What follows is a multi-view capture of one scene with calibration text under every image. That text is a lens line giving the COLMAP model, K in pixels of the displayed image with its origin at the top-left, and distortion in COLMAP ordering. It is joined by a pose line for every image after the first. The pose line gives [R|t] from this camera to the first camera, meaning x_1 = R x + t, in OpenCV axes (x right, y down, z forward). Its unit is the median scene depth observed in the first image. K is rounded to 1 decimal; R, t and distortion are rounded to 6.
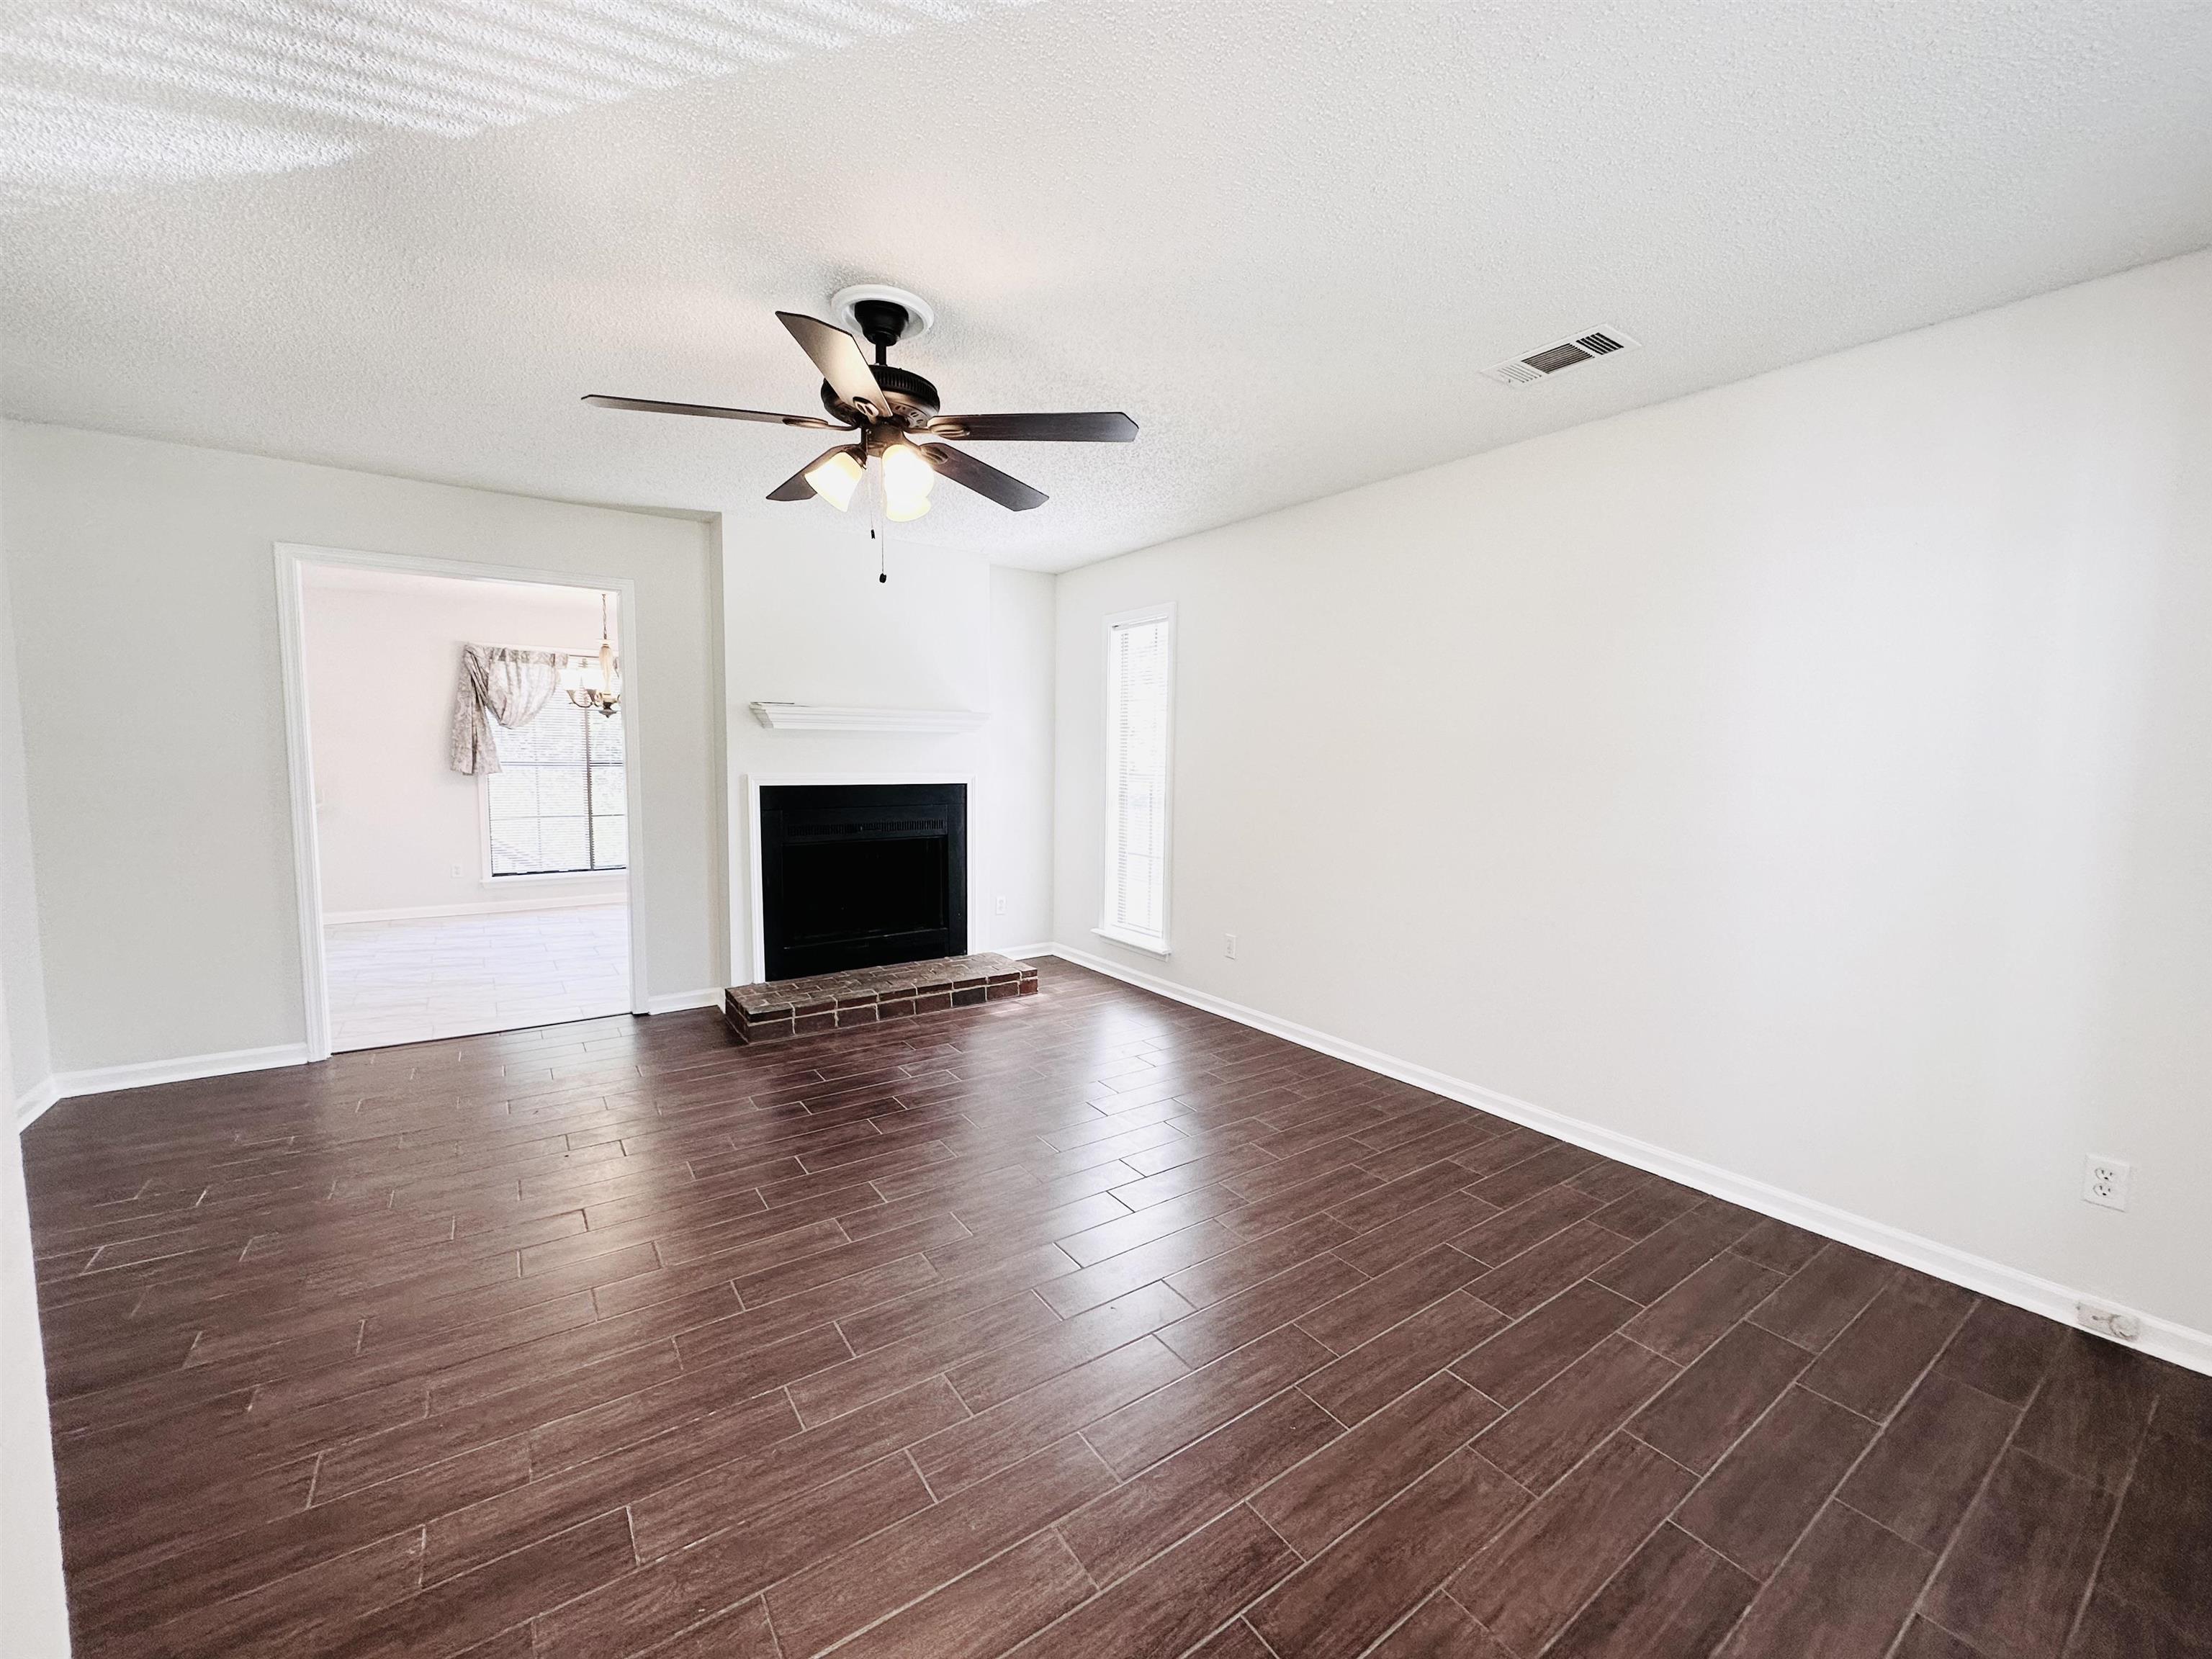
lens RADIAL K [[882.0, 0, 1112.6], [0, 882.0, 833.0], [0, 0, 1]] dist [-0.003735, 0.000737]
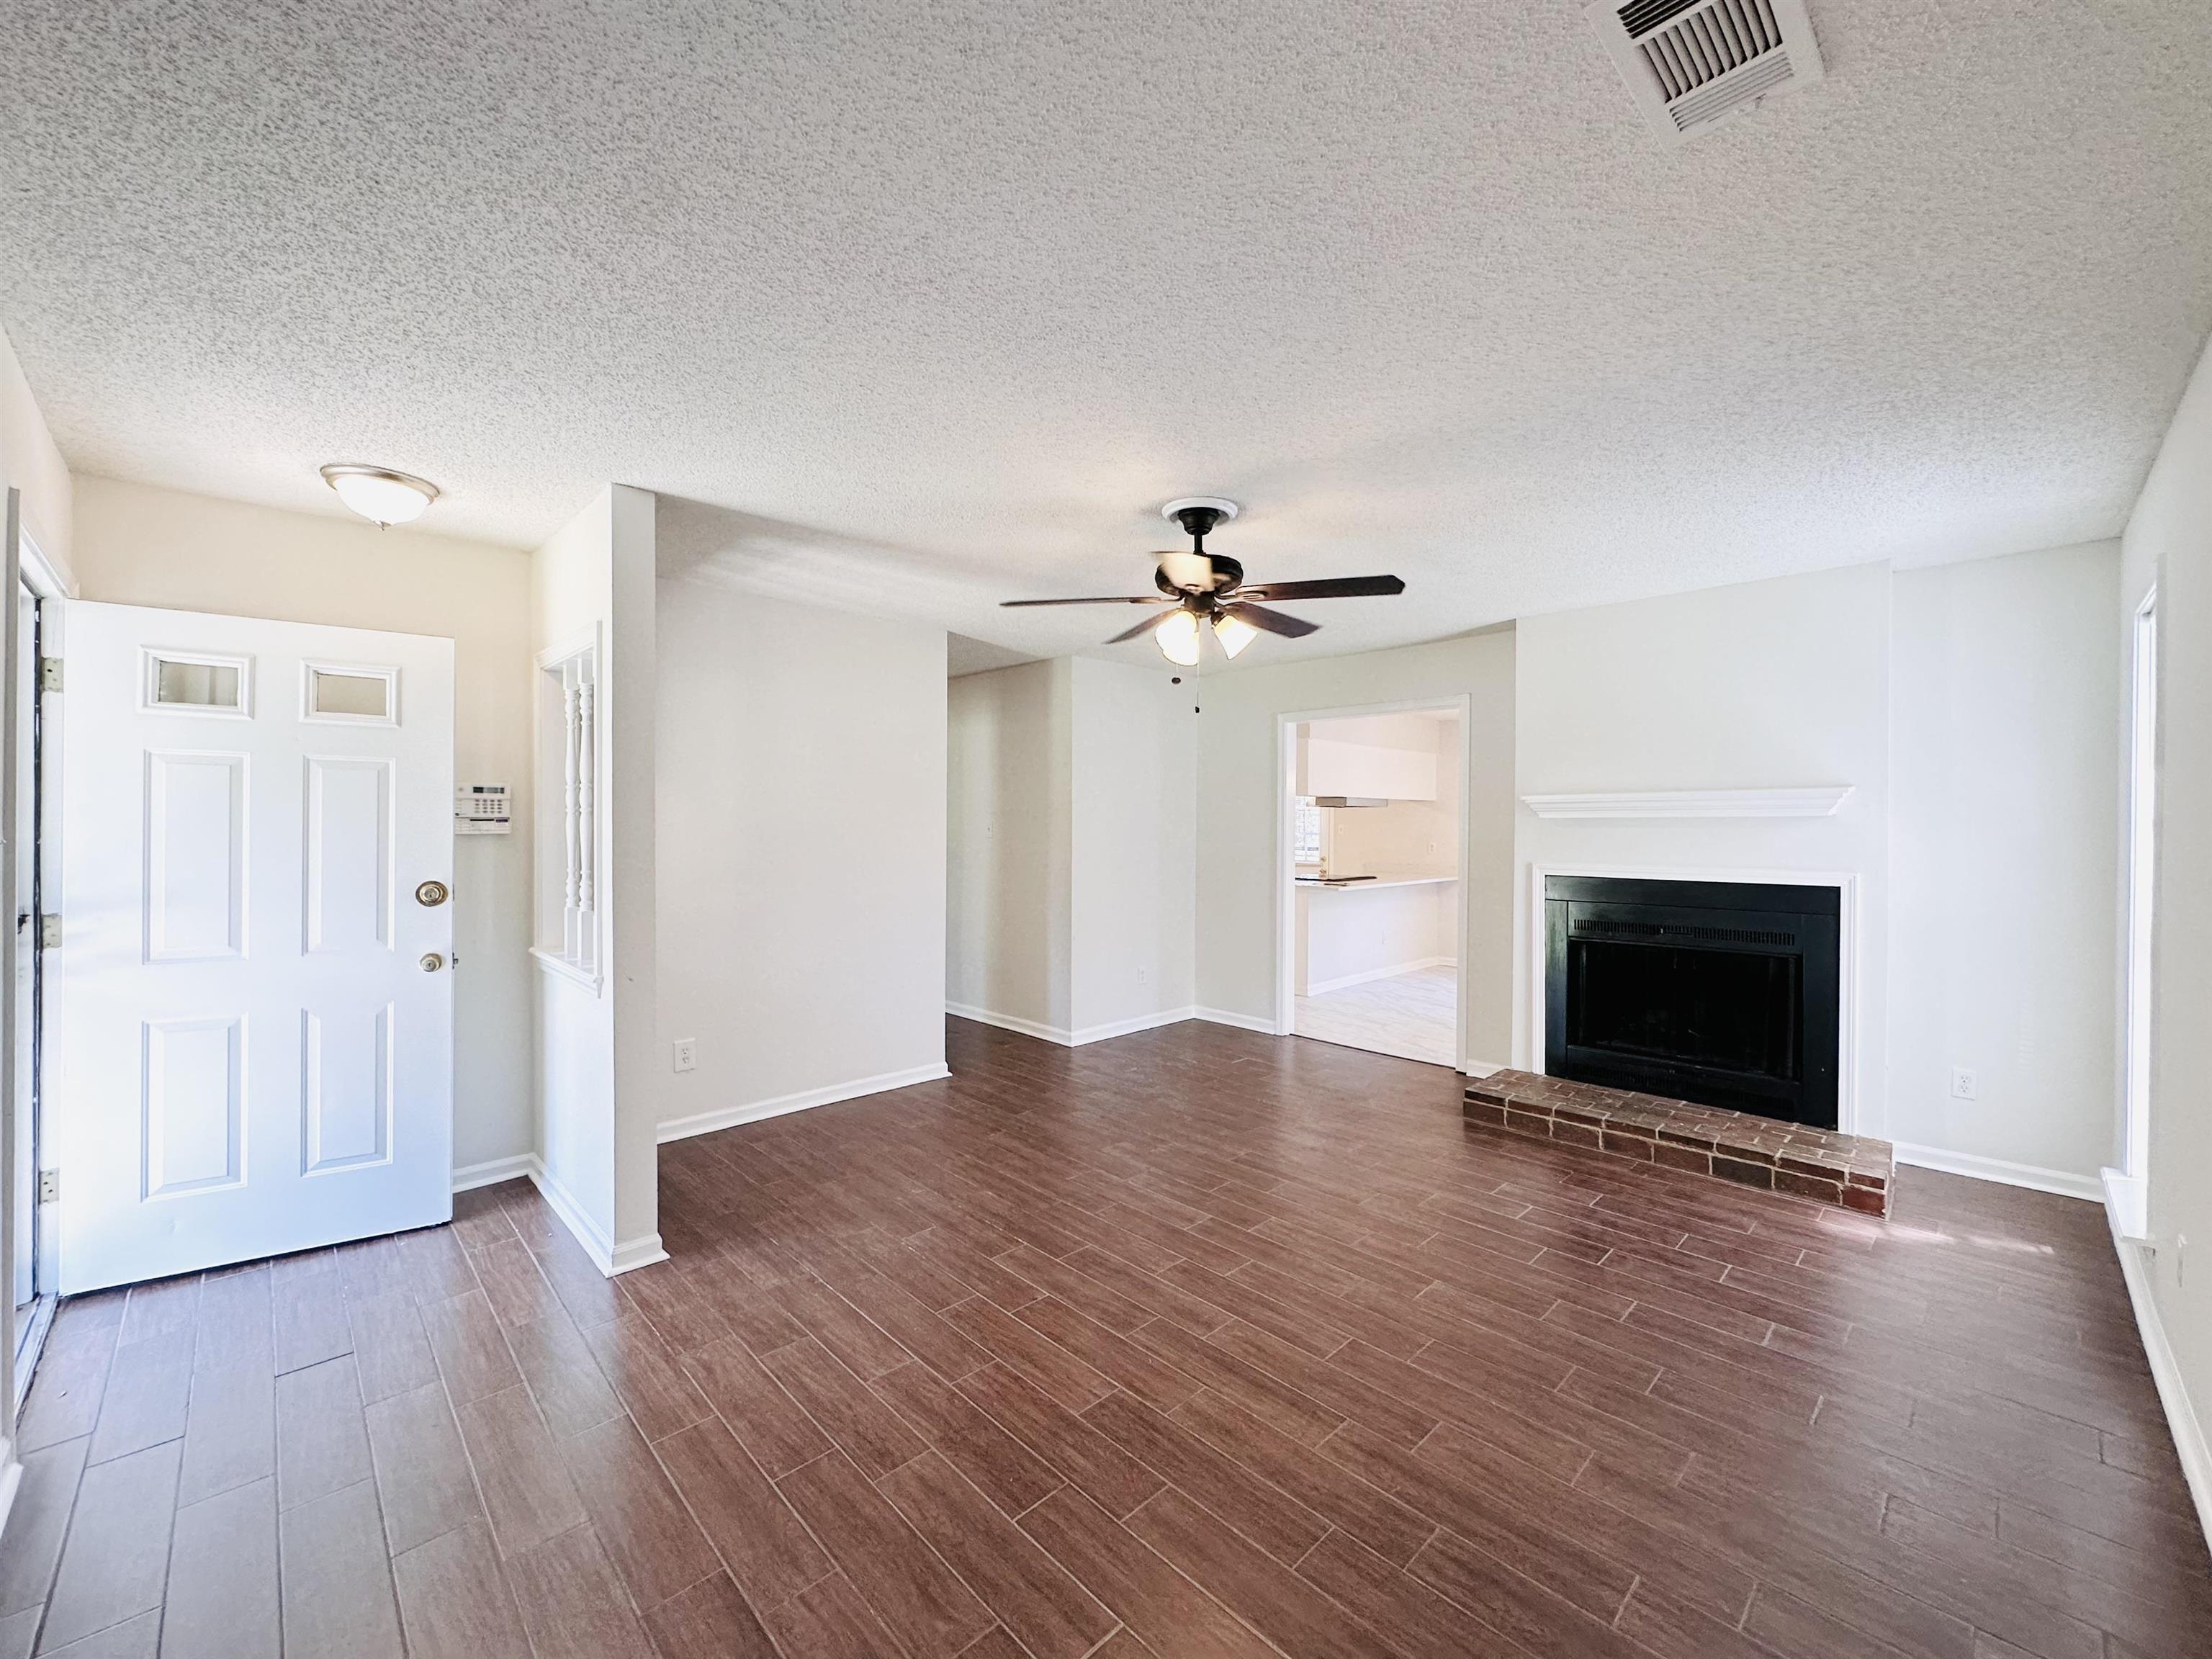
lens RADIAL K [[882.0, 0, 1103.4], [0, 882.0, 846.1], [0, 0, 1]] dist [-0.003735, 0.000737]
pose [[0.149227, 0.009938, -0.988753, 0.471257], [-0.091190, 0.995826, -0.003754, -0.033854], [0.984589, 0.090725, 0.149511, 0.328569]]
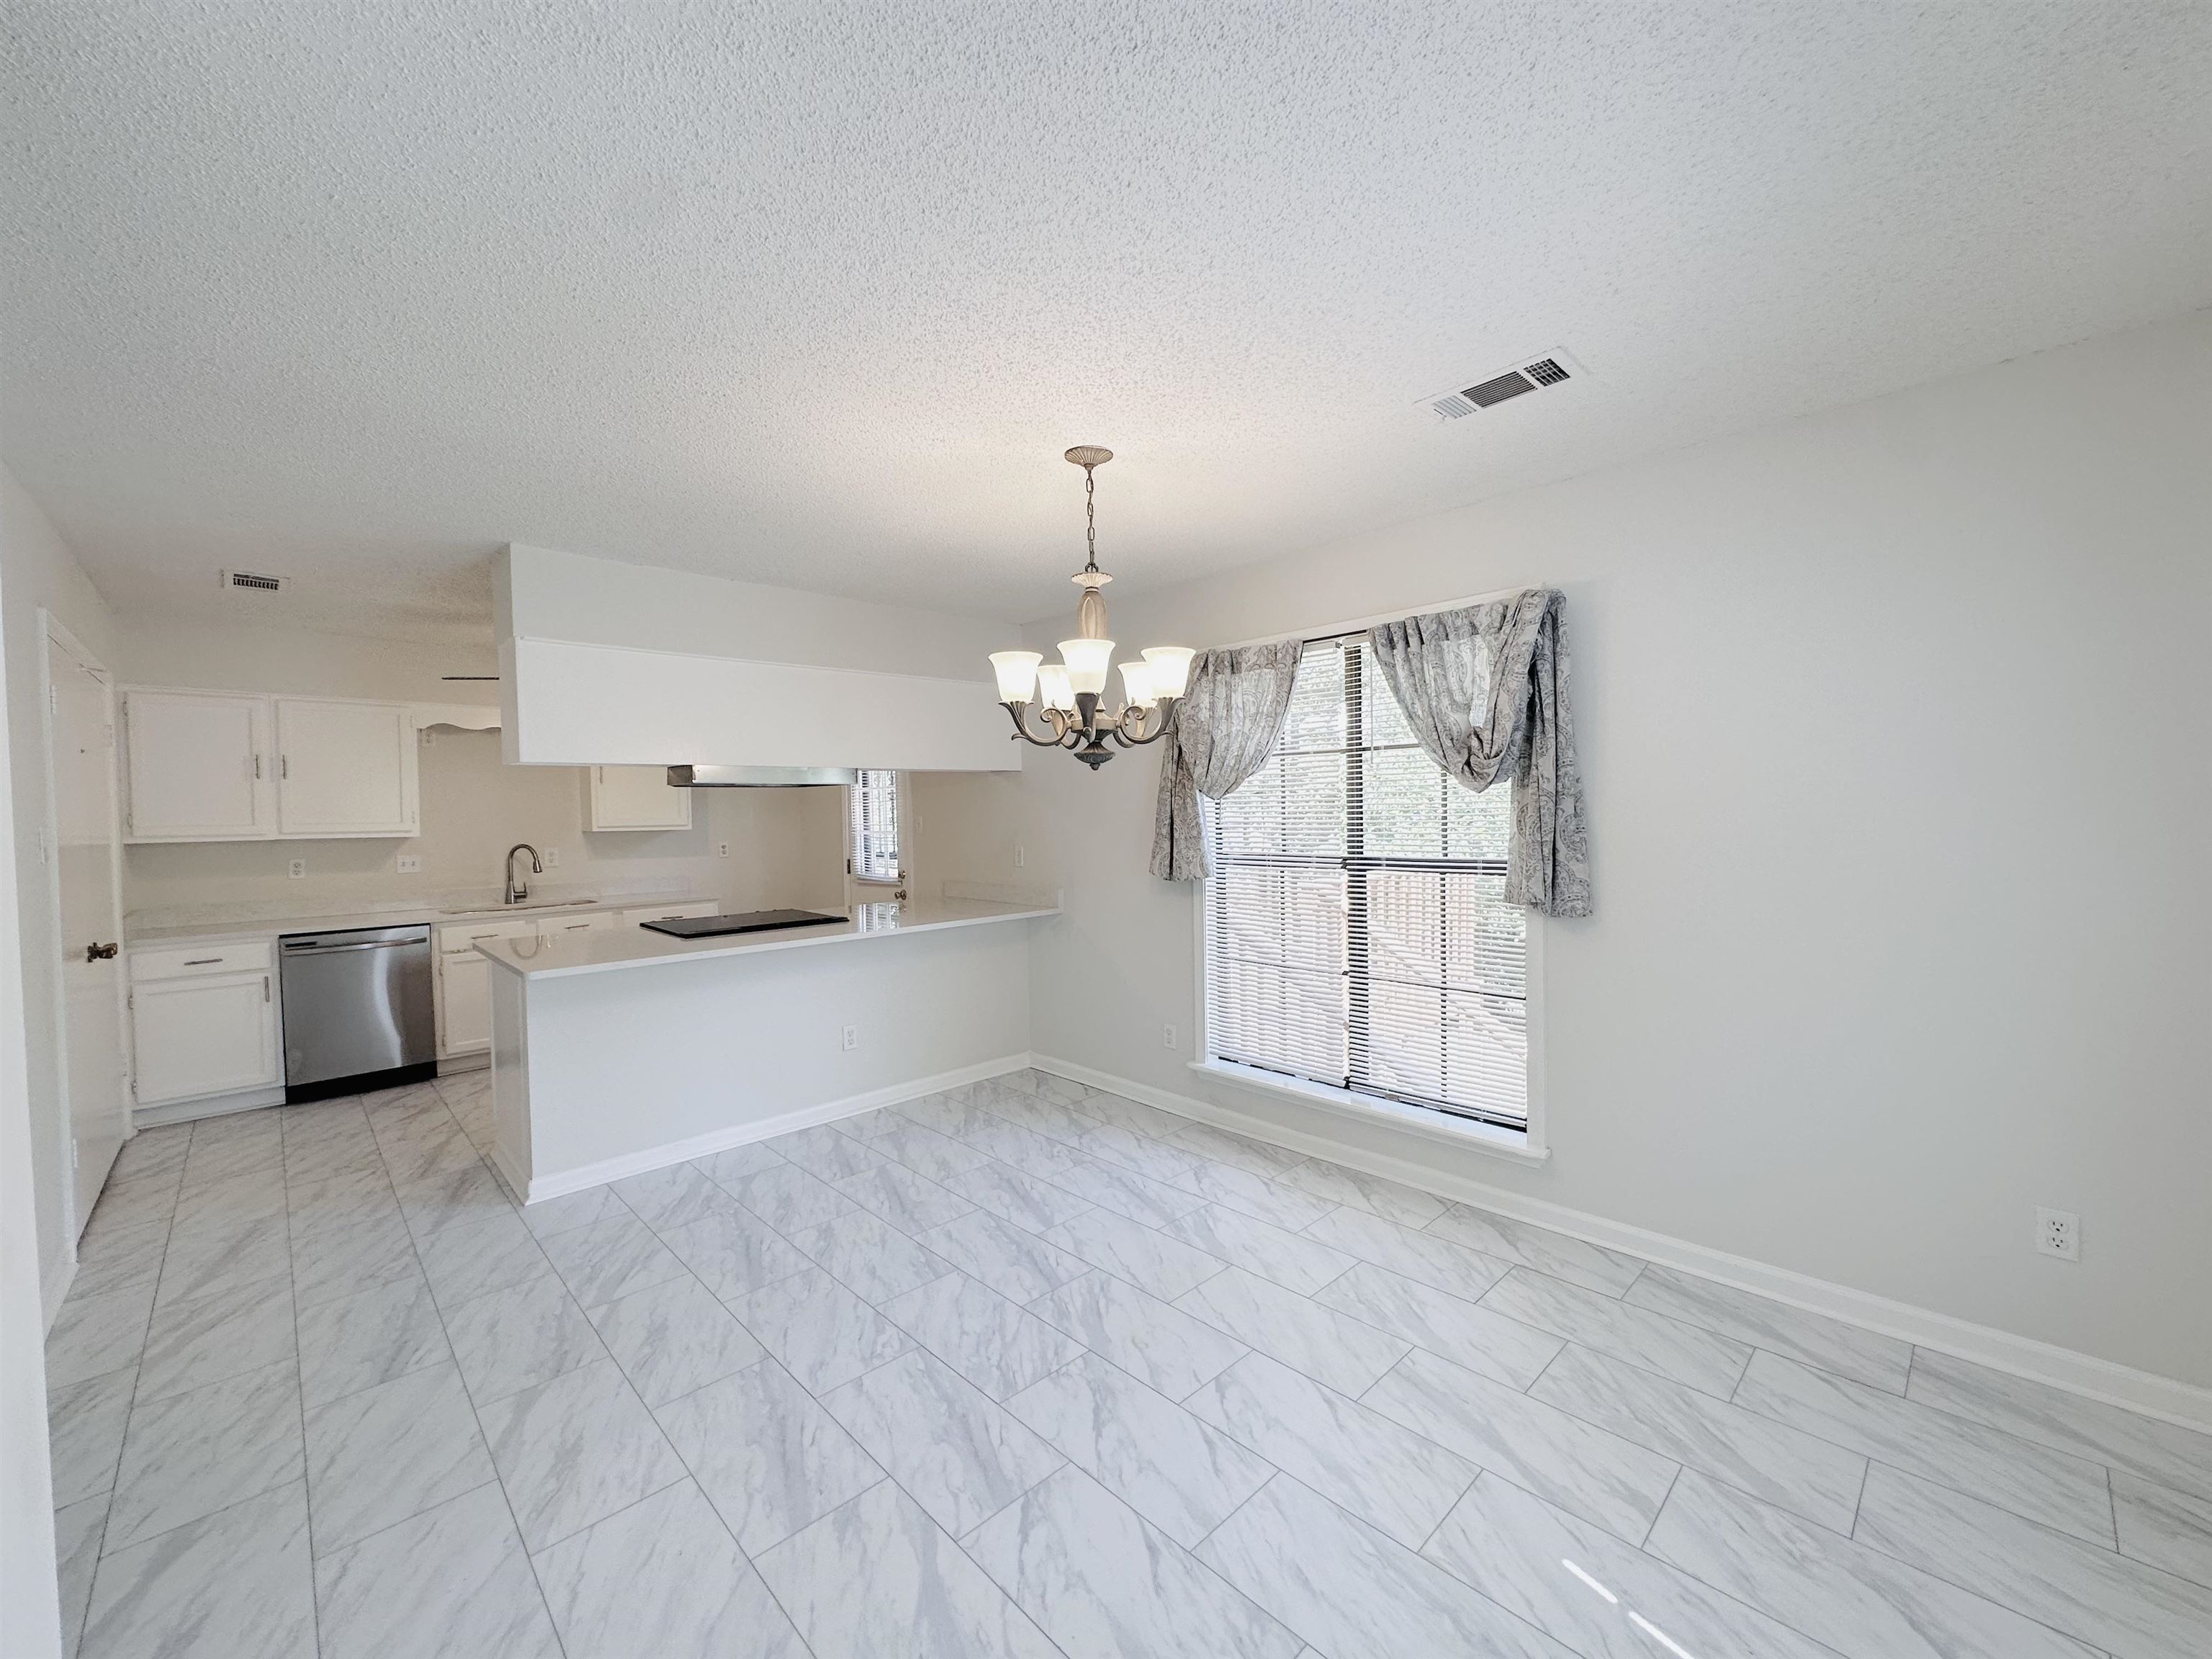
lens RADIAL K [[882.0, 0, 1103.0], [0, 882.0, 823.3], [0, 0, 1]] dist [-0.003735, 0.000737]
pose [[0.133158, -0.003501, -0.991089, -0.224985], [-0.067235, 0.997658, -0.012558, -0.132941], [0.988812, 0.068308, 0.132611, 1.252404]]
